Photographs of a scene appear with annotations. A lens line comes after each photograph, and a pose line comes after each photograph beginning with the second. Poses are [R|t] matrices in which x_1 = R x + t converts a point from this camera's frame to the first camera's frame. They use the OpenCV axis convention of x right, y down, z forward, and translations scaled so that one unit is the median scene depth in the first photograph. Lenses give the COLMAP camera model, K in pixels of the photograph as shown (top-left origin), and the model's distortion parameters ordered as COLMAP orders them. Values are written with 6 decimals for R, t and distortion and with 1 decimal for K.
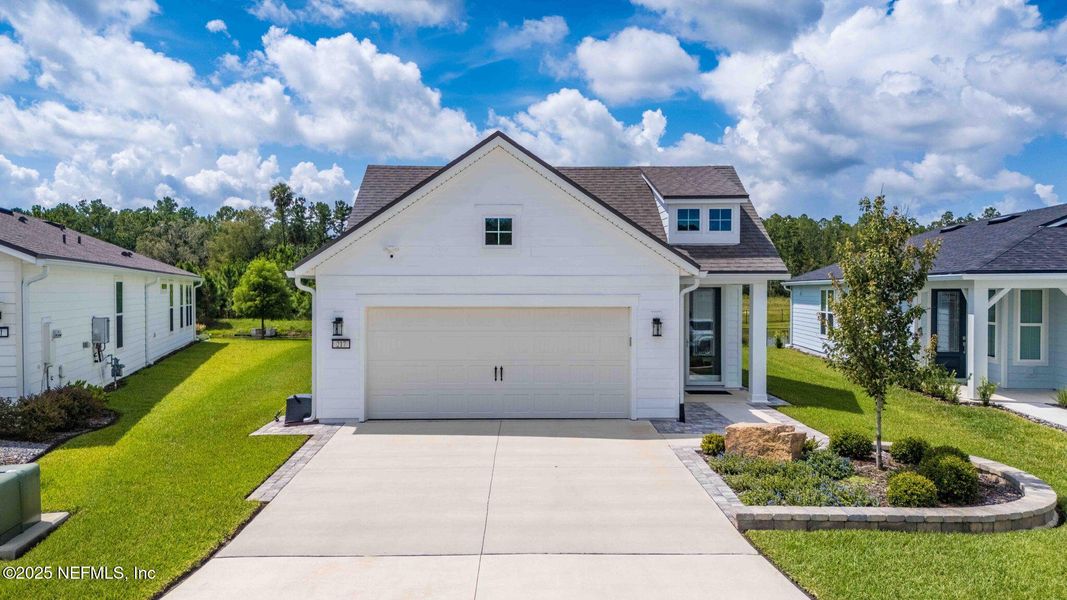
lens RADIAL K [[765.5, 0, 533.5], [0, 765.5, 300.0], [0, 0, 1]] dist [0.003038, -0.002153]
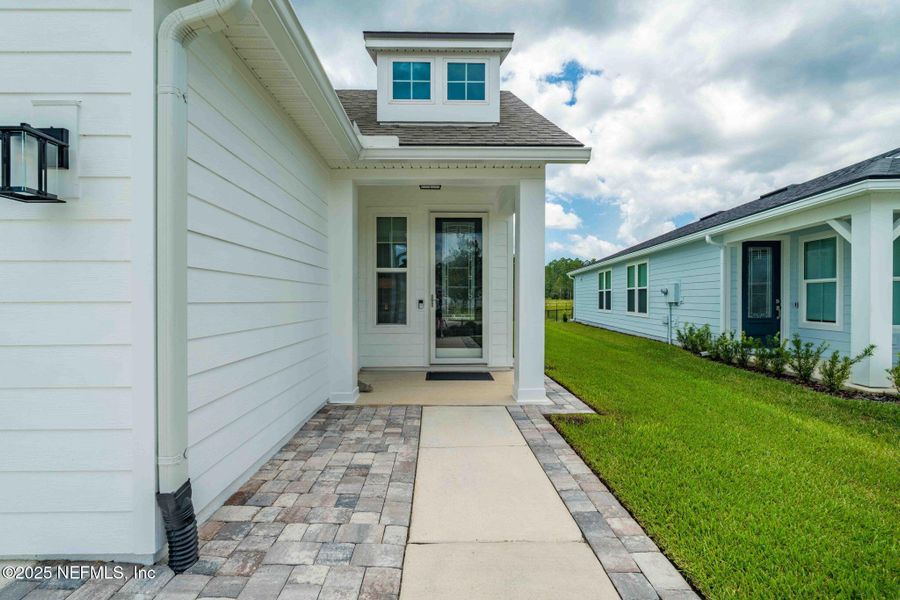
lens RADIAL K [[407.5, 0, 450.0], [0, 407.5, 300.0], [0, 0, 1]] dist [0.000341, 0.000057]
pose [[0.999398, 0.002891, 0.034564, 0.280325], [-0.002940, 0.999995, 0.001361, 0.075529], [-0.034560, -0.001462, 0.999402, 0.876973]]
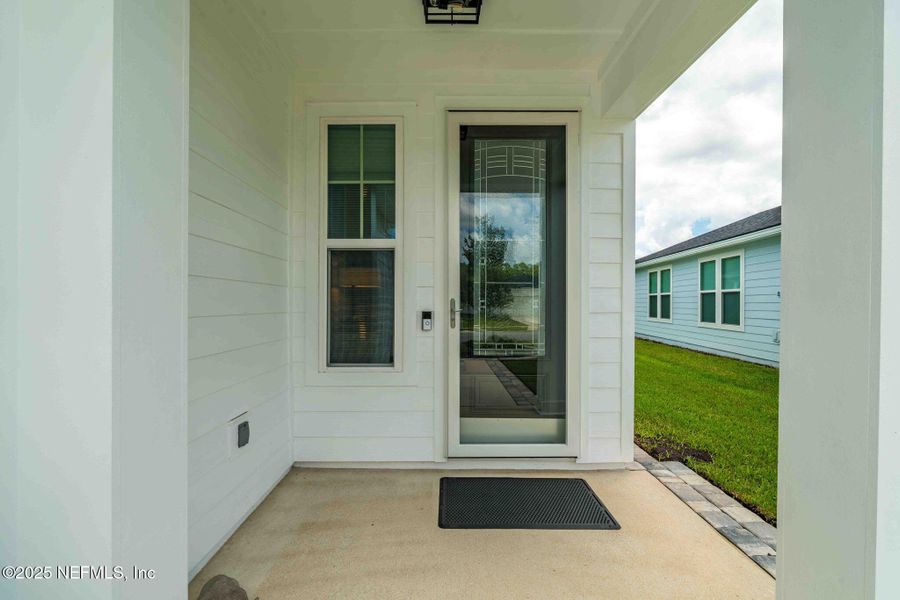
lens RADIAL K [[393.5, 0, 450.0], [0, 393.5, 300.0], [0, 0, 1]] dist [-0.031417, 0.000111]
pose [[0.999772, 0.003530, -0.021075, 0.278905], [-0.003802, 0.999910, -0.012878, 0.072954], [0.021027, 0.012955, 0.999695, 1.160156]]
